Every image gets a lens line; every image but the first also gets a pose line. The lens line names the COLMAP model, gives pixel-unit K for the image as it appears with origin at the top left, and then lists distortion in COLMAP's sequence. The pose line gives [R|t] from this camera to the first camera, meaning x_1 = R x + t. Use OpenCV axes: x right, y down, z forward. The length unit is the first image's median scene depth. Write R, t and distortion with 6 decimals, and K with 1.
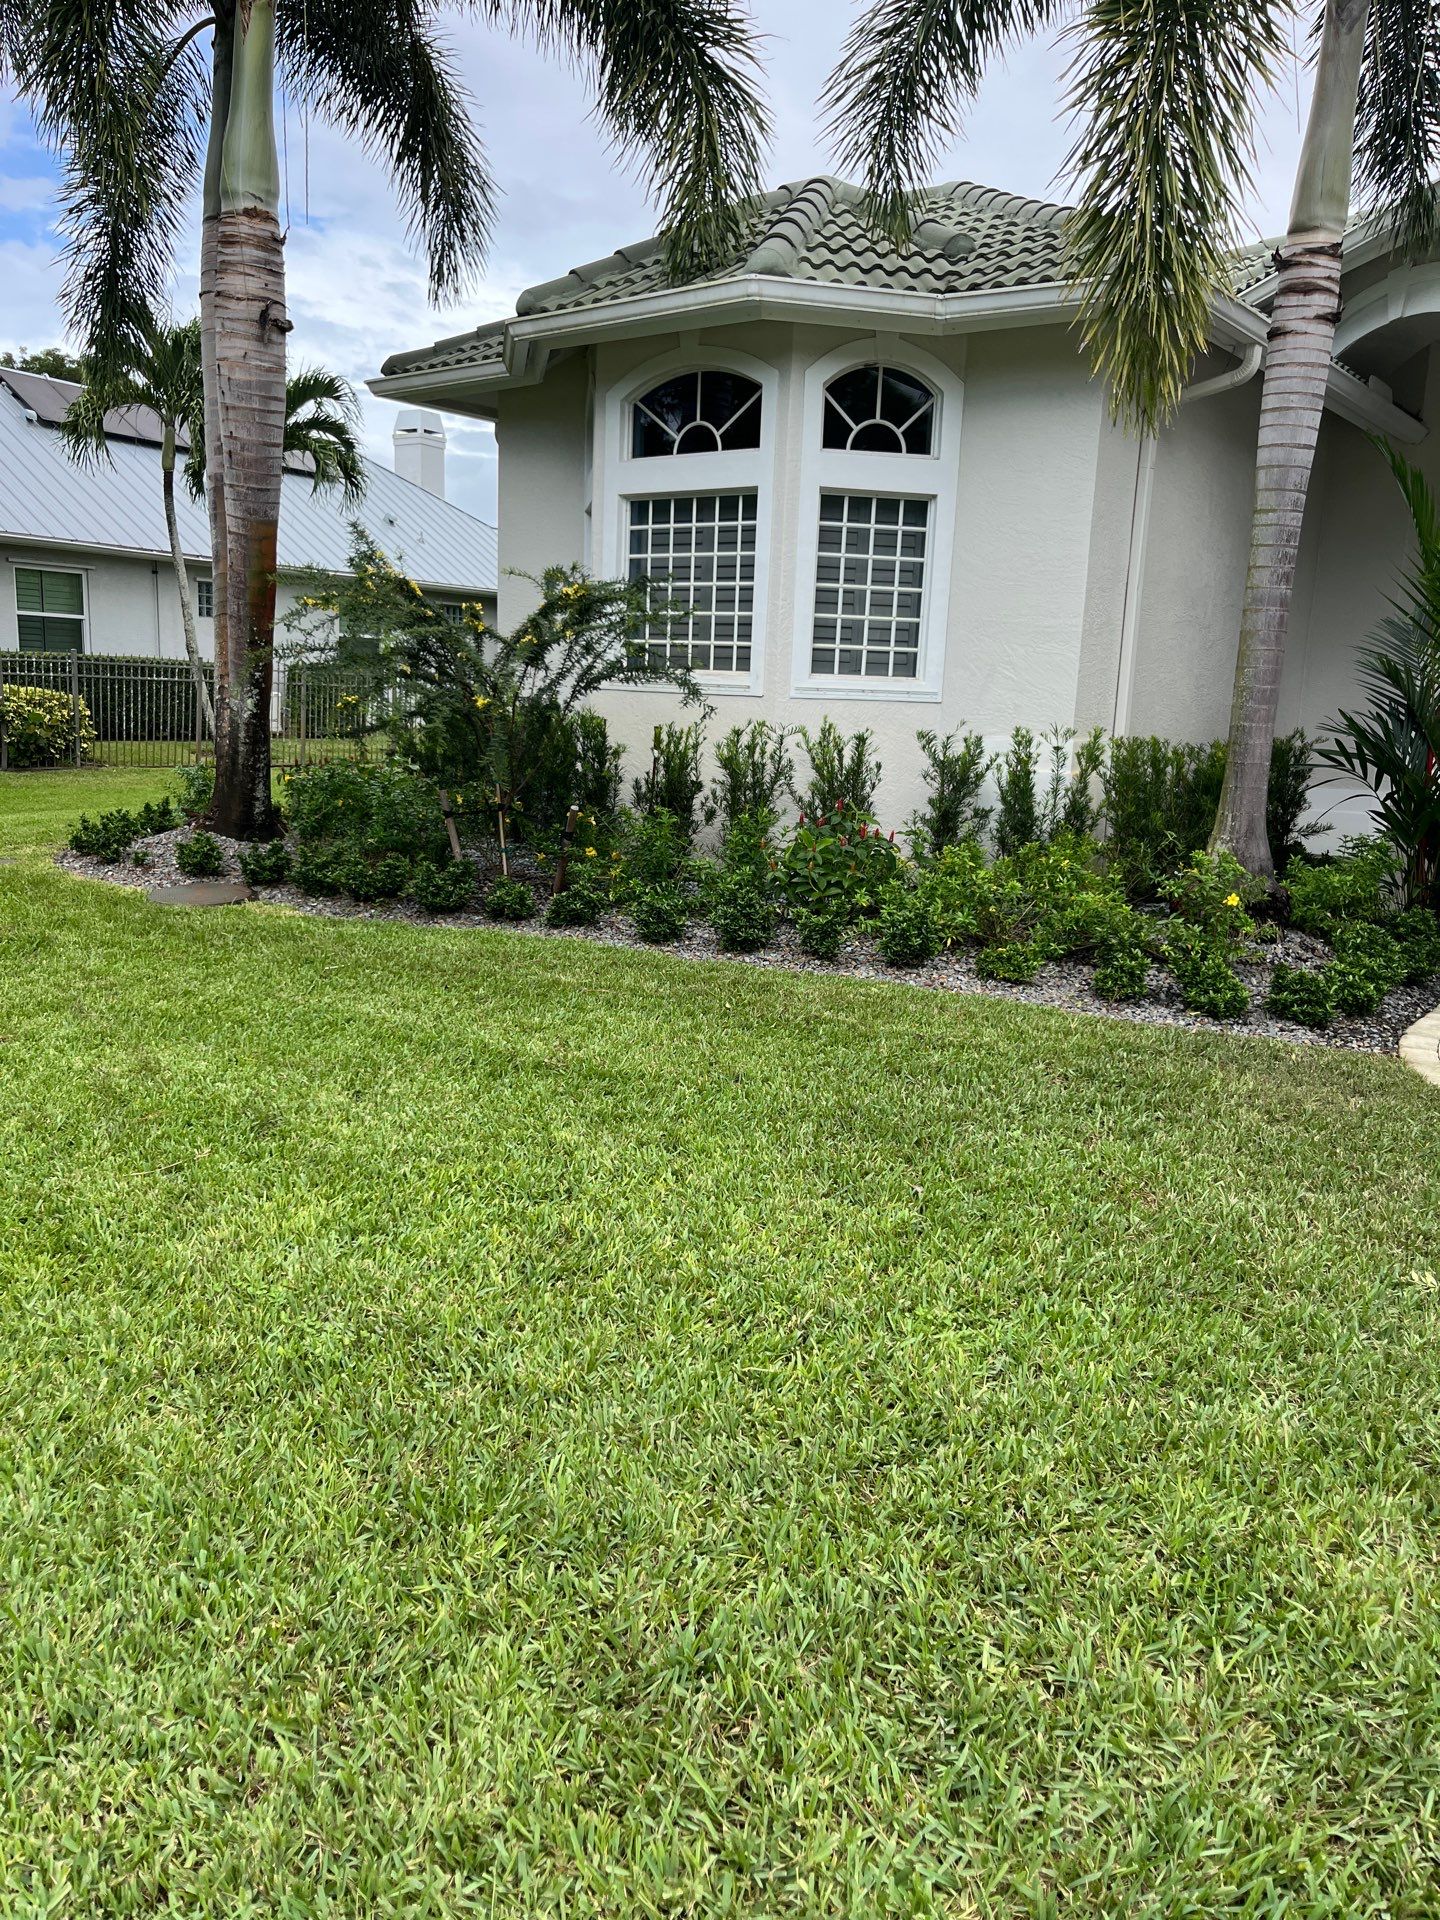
lens RADIAL K [[1458.8, 0, 724.0], [0, 1458.8, 972.6], [0, 0, 1]] dist [0.060223, -0.087938]
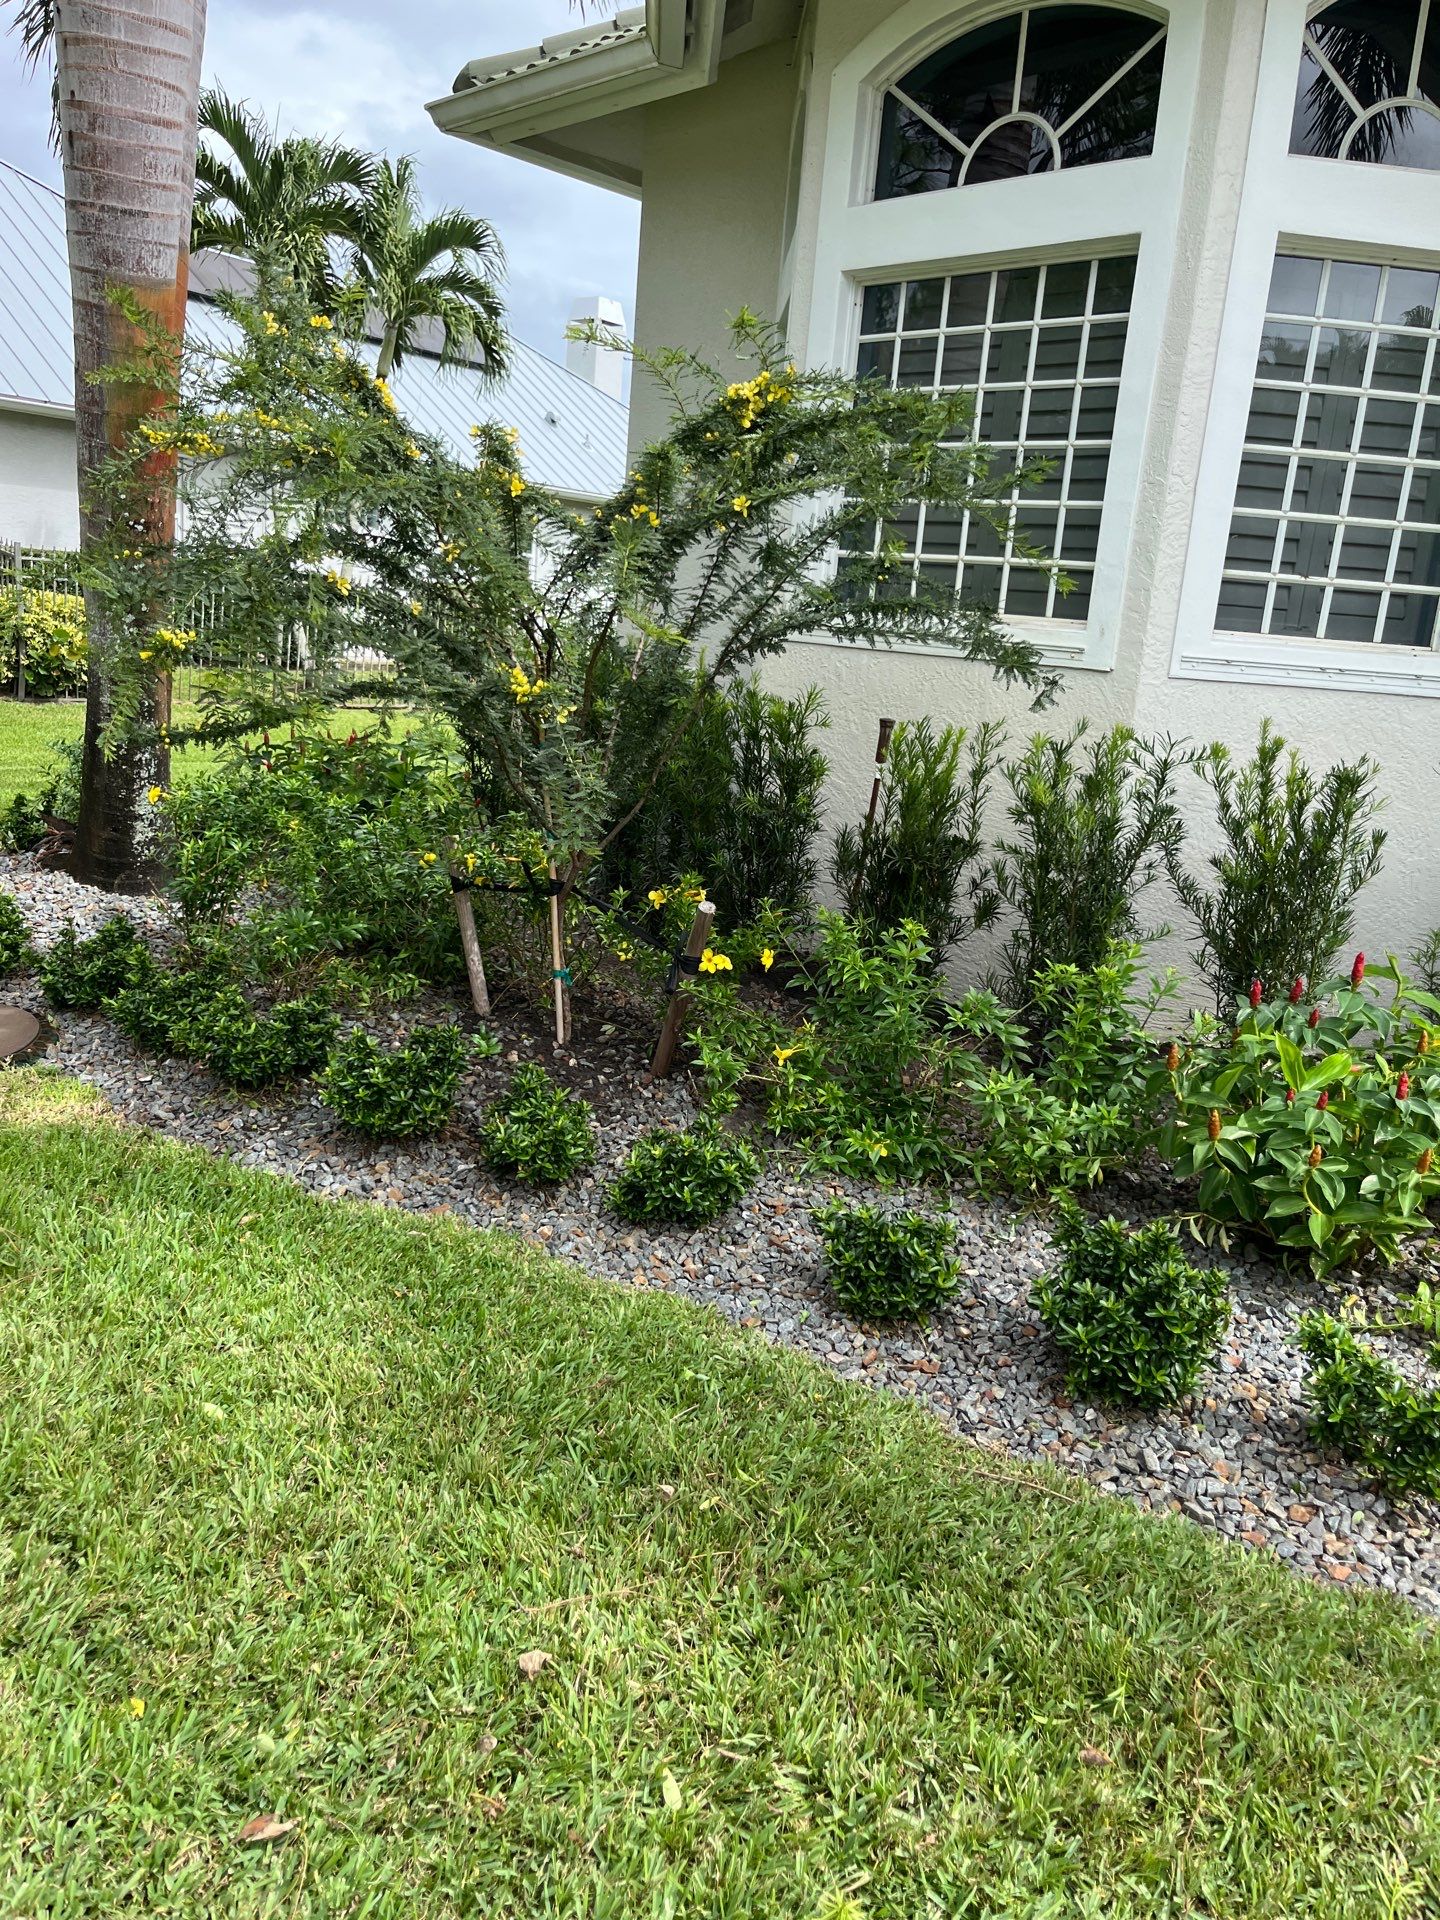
lens RADIAL K [[1405.2, 0, 718.1], [0, 1405.2, 934.7], [0, 0, 1]] dist [-0.000790, 0.000694]
pose [[0.991352, 0.067668, -0.112439, -0.061218], [-0.064222, 0.997356, 0.034001, -0.145439], [0.114443, -0.026486, 0.993077, 0.687204]]
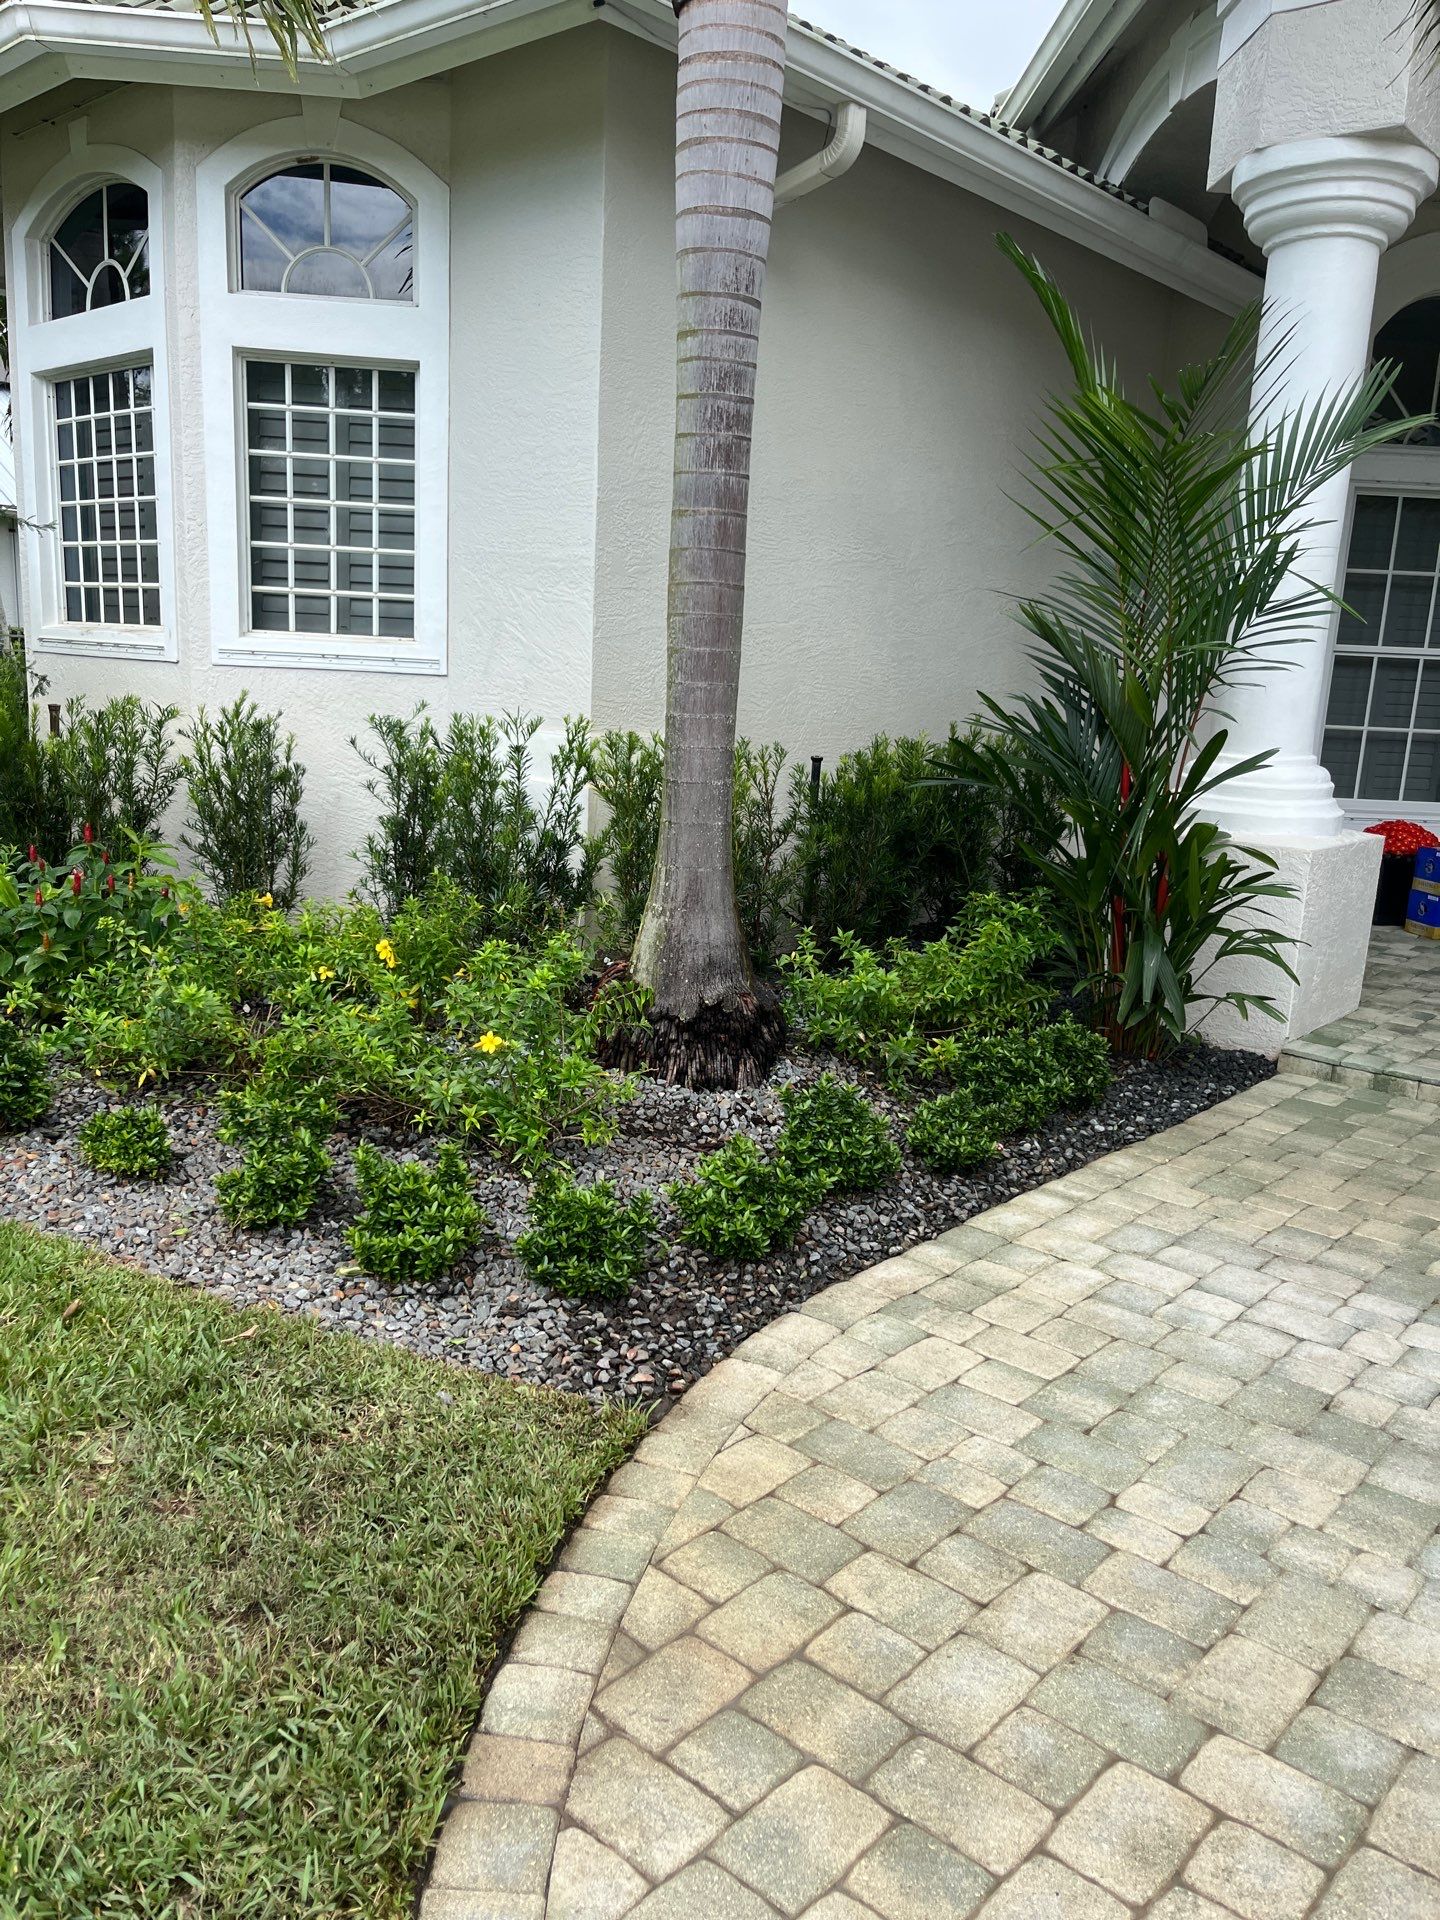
lens RADIAL K [[1458.8, 0, 724.0], [0, 1458.8, 972.6], [0, 0, 1]] dist [0.060223, -0.087938]
pose [[0.996530, 0.023190, -0.079941, 0.451404], [-0.022444, 0.999696, 0.010216, -0.077897], [0.080154, -0.008386, 0.996747, 0.454670]]
